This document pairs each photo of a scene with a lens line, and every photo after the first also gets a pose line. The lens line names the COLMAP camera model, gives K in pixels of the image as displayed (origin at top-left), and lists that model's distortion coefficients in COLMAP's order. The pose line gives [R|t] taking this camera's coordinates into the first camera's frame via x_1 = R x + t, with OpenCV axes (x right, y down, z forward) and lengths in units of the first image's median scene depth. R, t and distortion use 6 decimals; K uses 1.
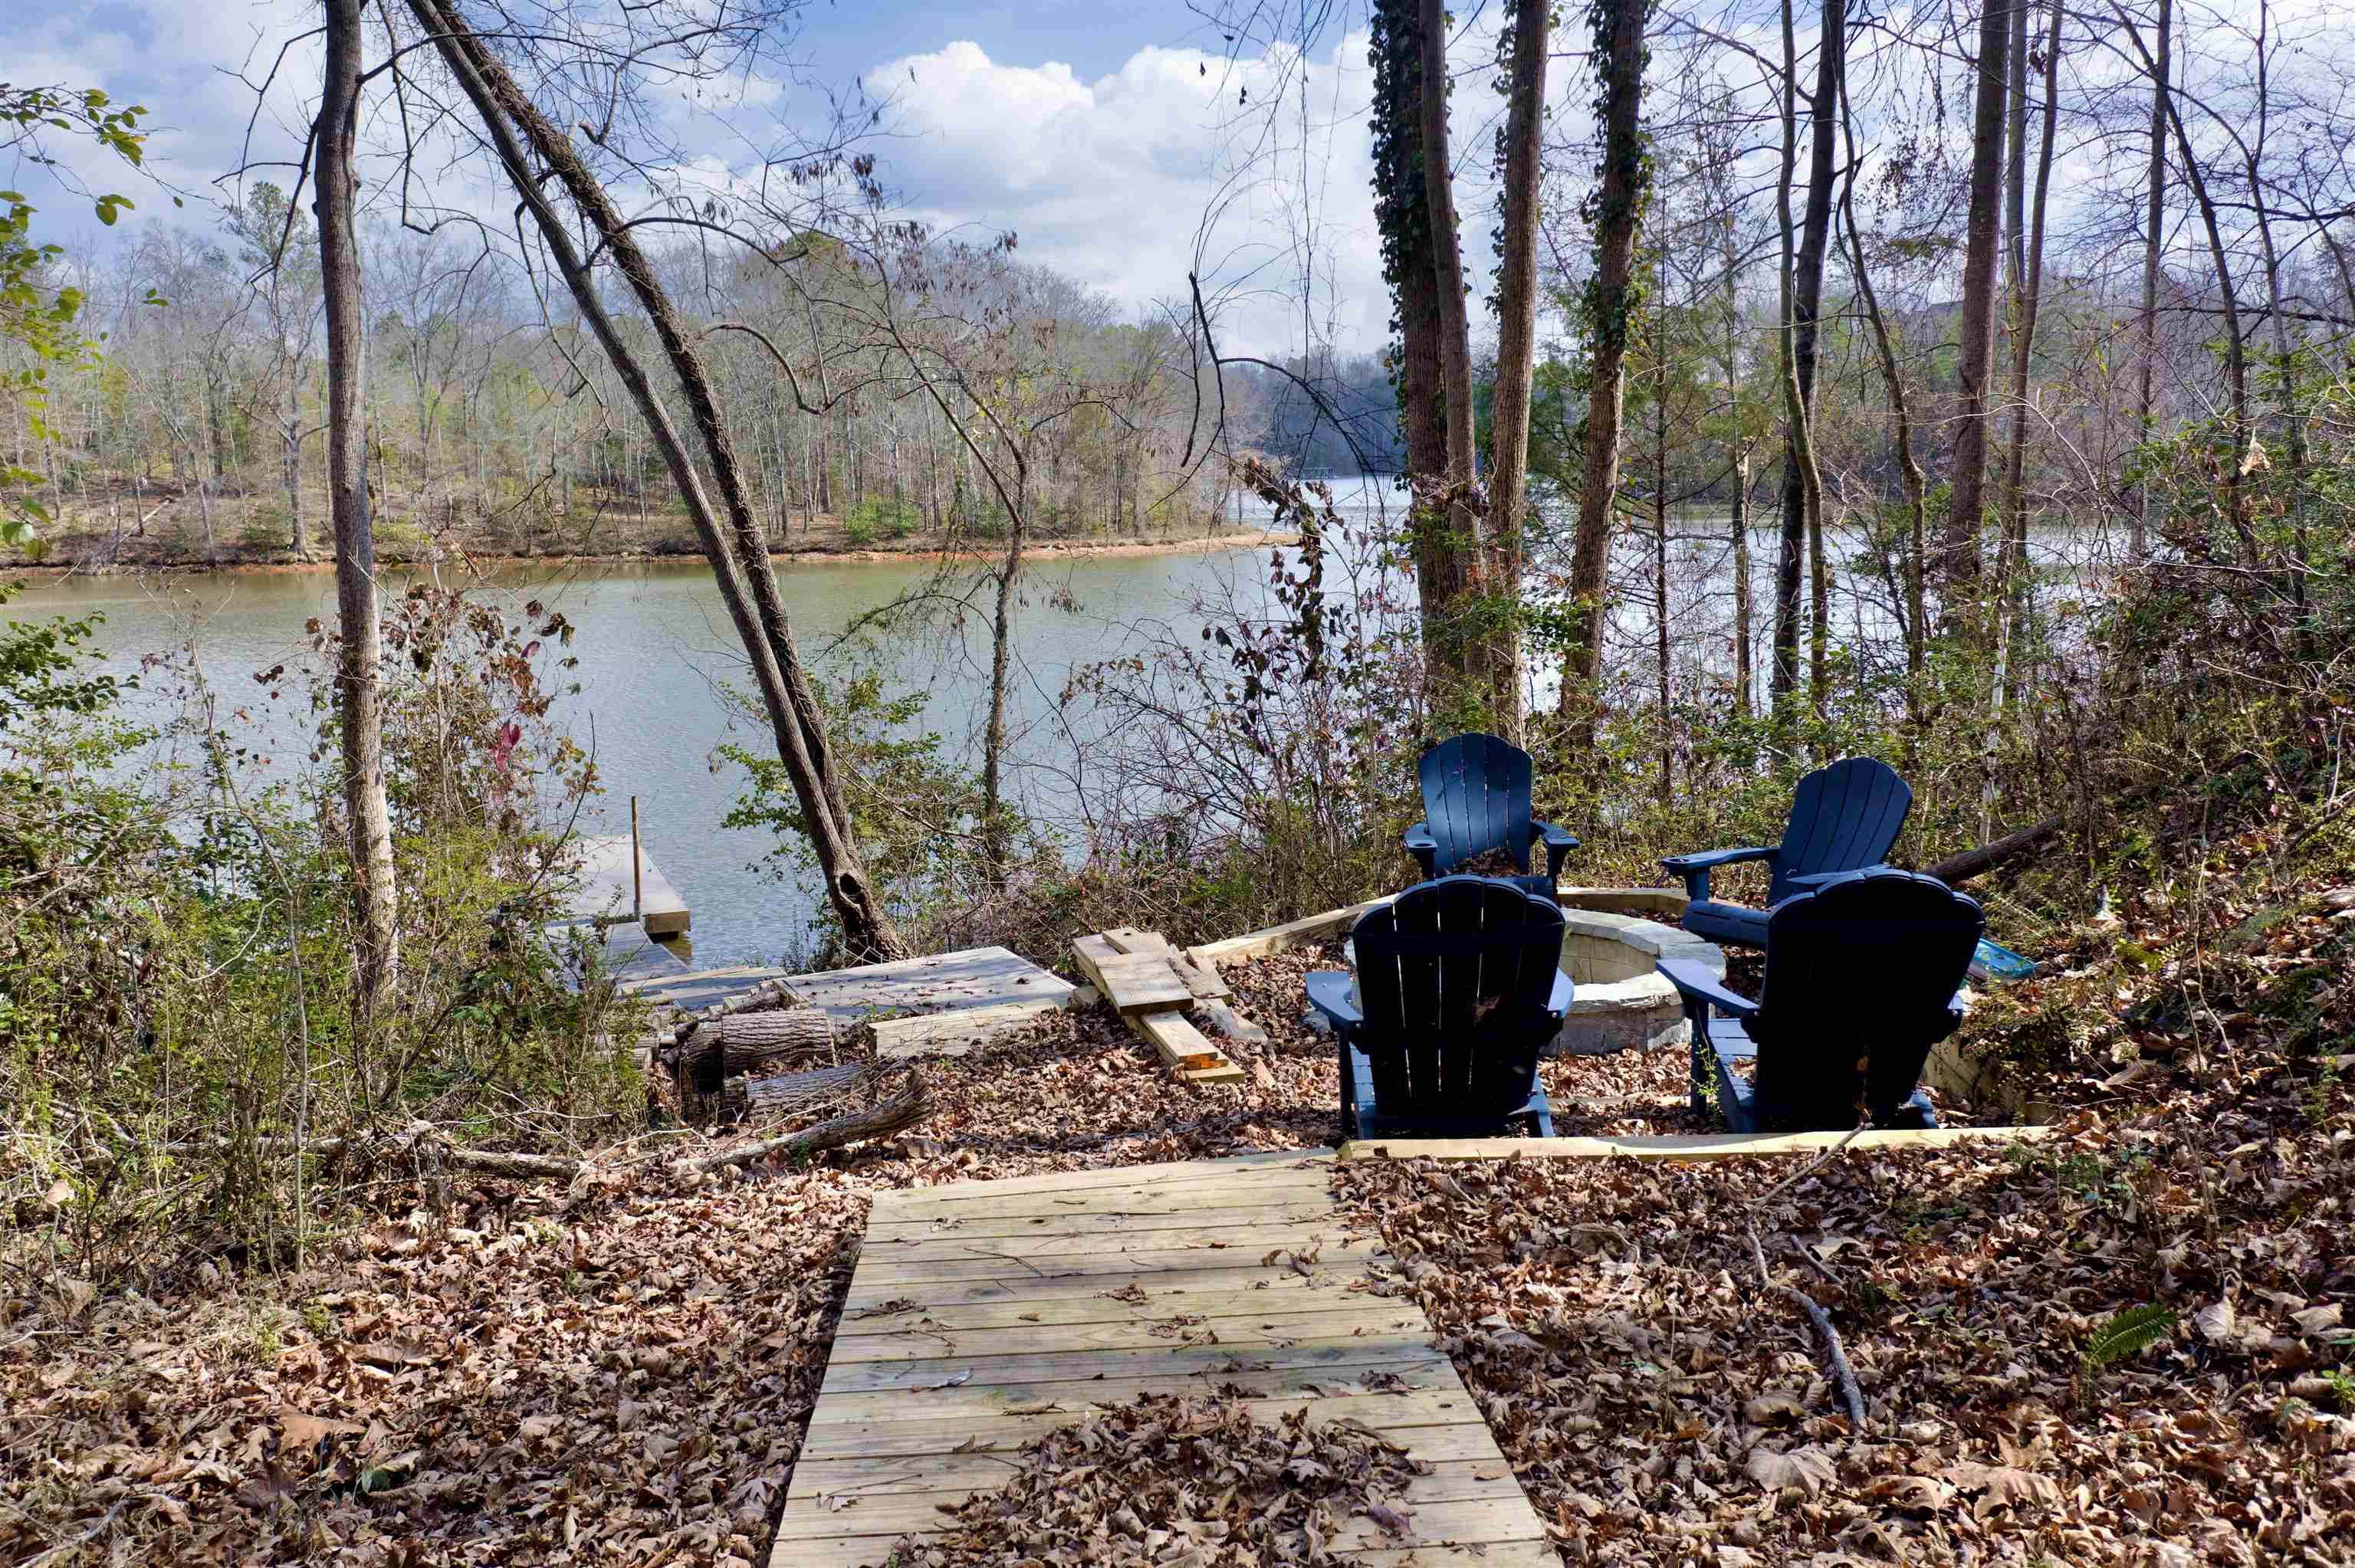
lens RADIAL K [[1905.3, 0, 1177.5], [0, 1905.3, 784.0], [0, 0, 1]] dist [0.001504, 0.000524]
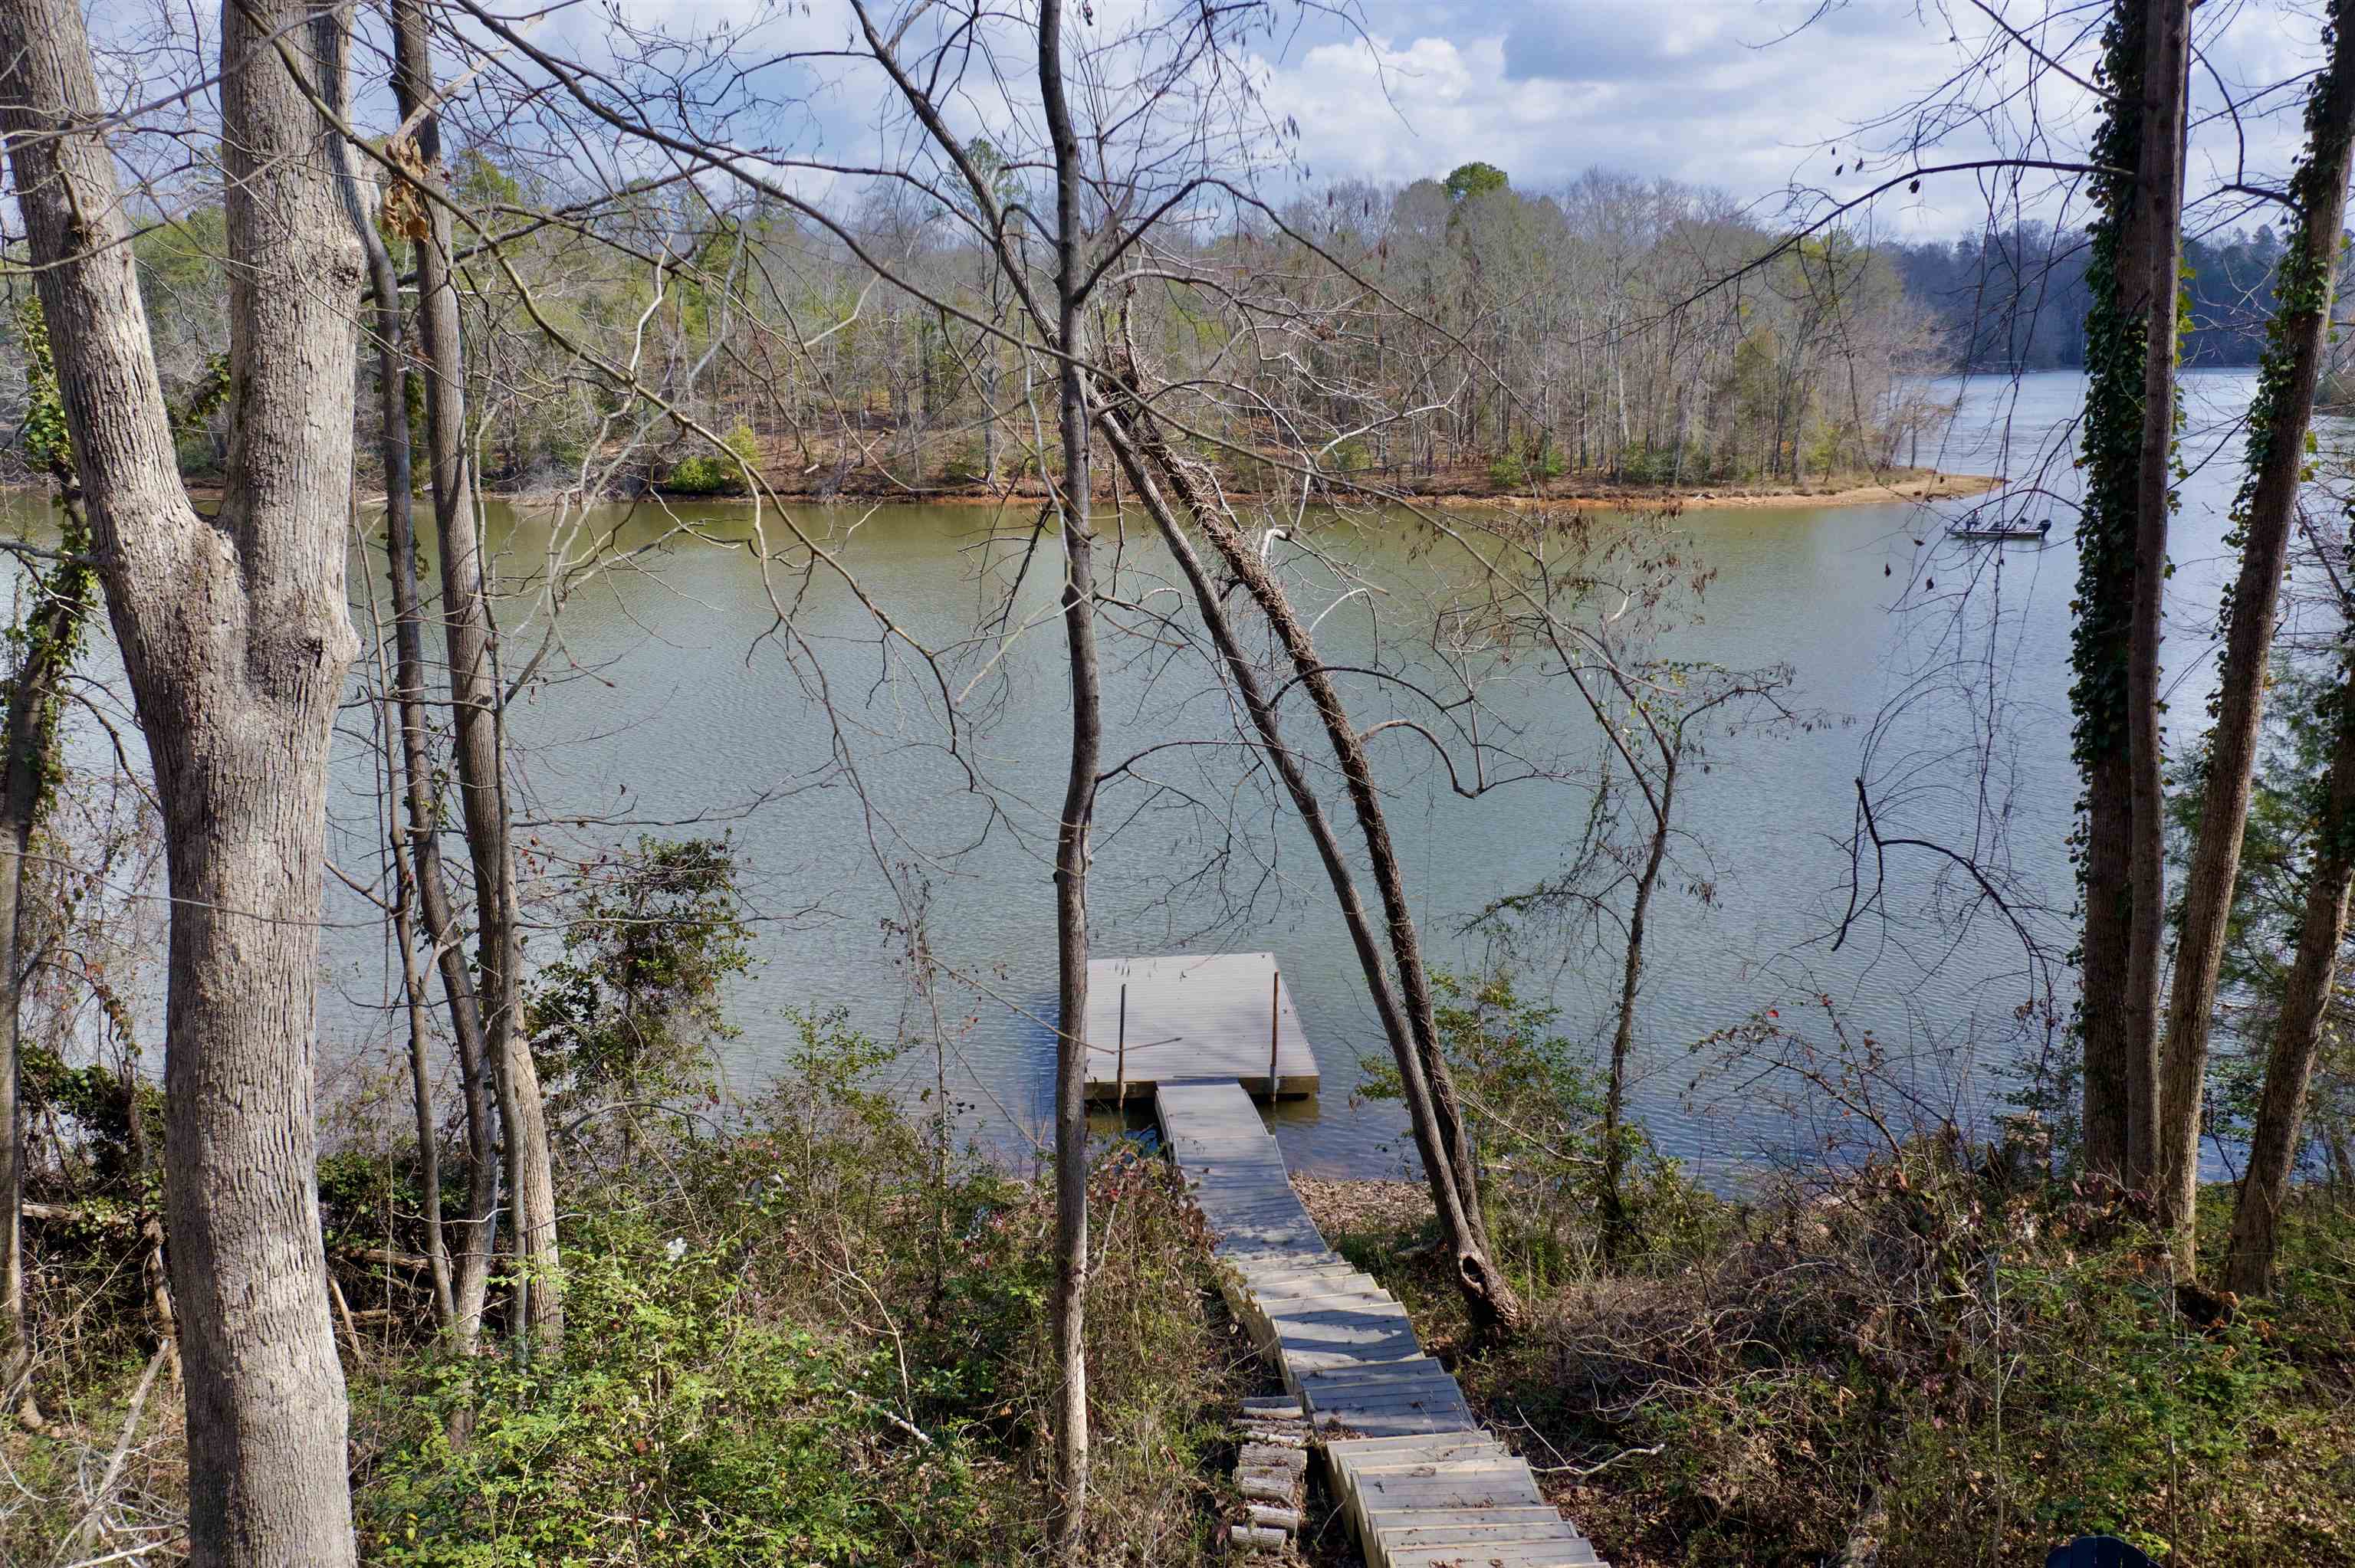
lens RADIAL K [[1898.7, 0, 1163.6], [0, 1898.7, 789.3], [0, 0, 1]] dist [-0.001603, 0.006549]
pose [[0.943486, 0.078185, -0.322057, -0.013282], [-0.056399, 0.995477, 0.076446, -0.280266], [0.326578, -0.053962, 0.943629, -0.043344]]
